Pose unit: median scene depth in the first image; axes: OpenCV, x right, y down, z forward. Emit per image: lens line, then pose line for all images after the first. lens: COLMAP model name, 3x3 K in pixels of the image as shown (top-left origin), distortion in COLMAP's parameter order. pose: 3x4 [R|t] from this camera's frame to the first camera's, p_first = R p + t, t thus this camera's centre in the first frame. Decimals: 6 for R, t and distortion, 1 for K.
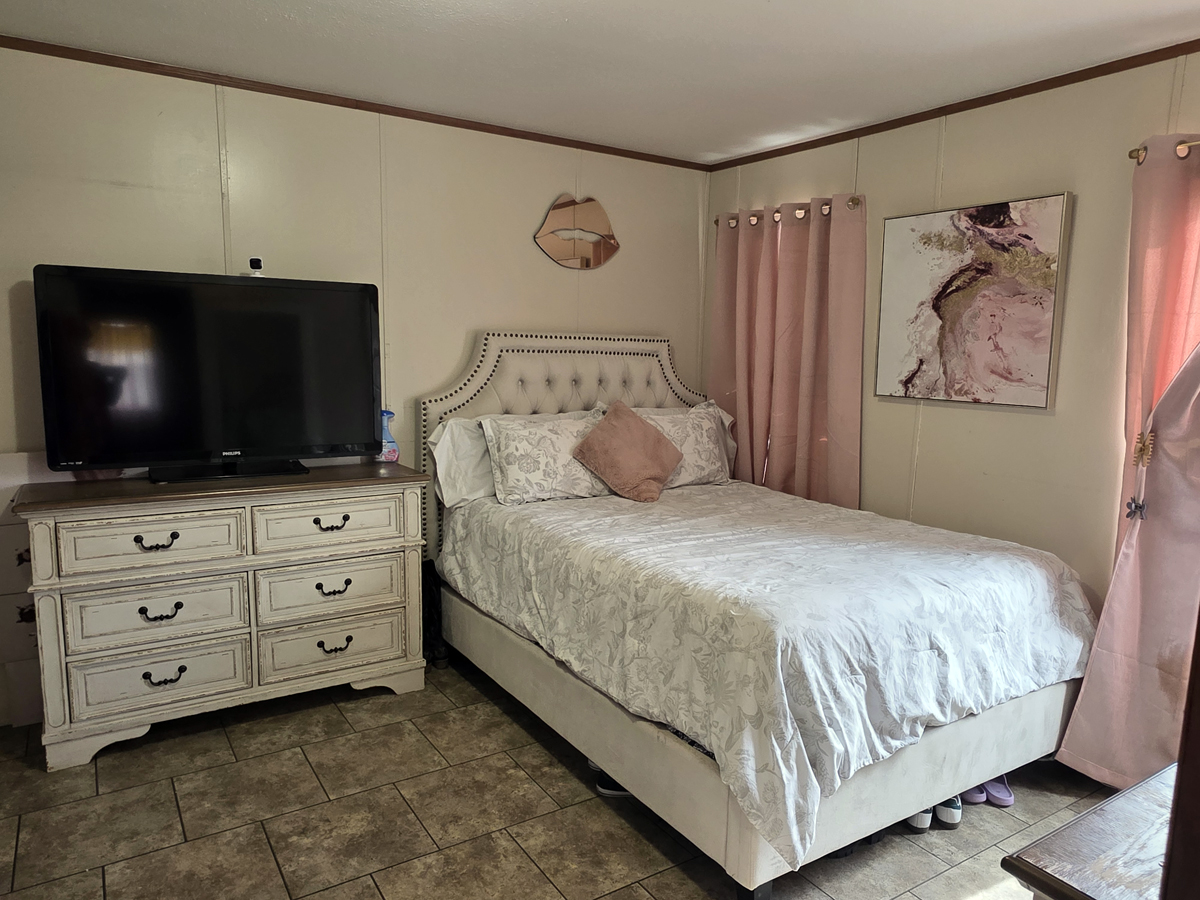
lens RADIAL K [[797.7, 0, 592.1], [0, 797.7, 456.3], [0, 0, 1]] dist [0.000405, 0.002770]
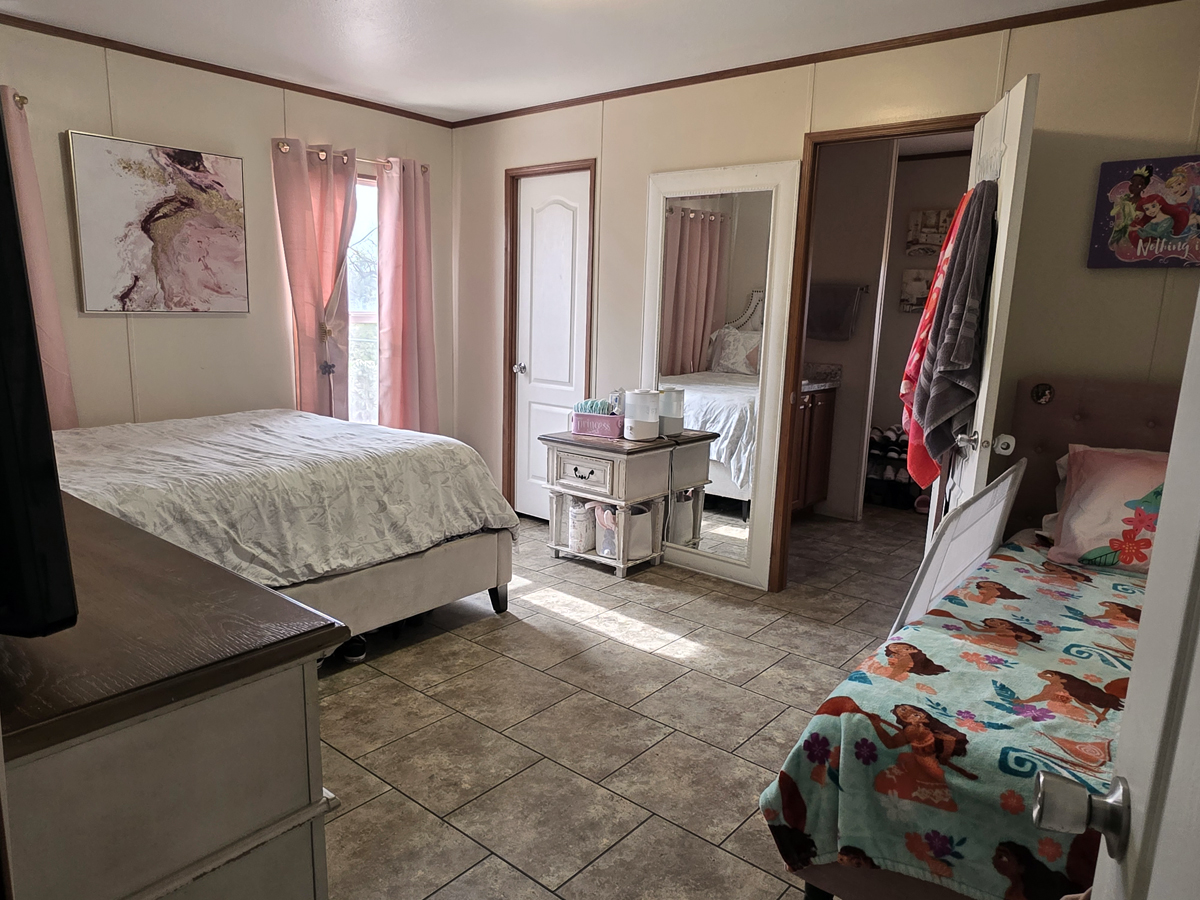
lens RADIAL K [[797.7, 0, 600.7], [0, 797.7, 455.0], [0, 0, 1]] dist [0.000405, 0.002770]
pose [[-0.293715, -0.211731, 0.932149, -0.937213], [0.096250, 0.963653, 0.249215, -0.103748], [-0.951035, 0.162918, -0.262661, 0.777624]]
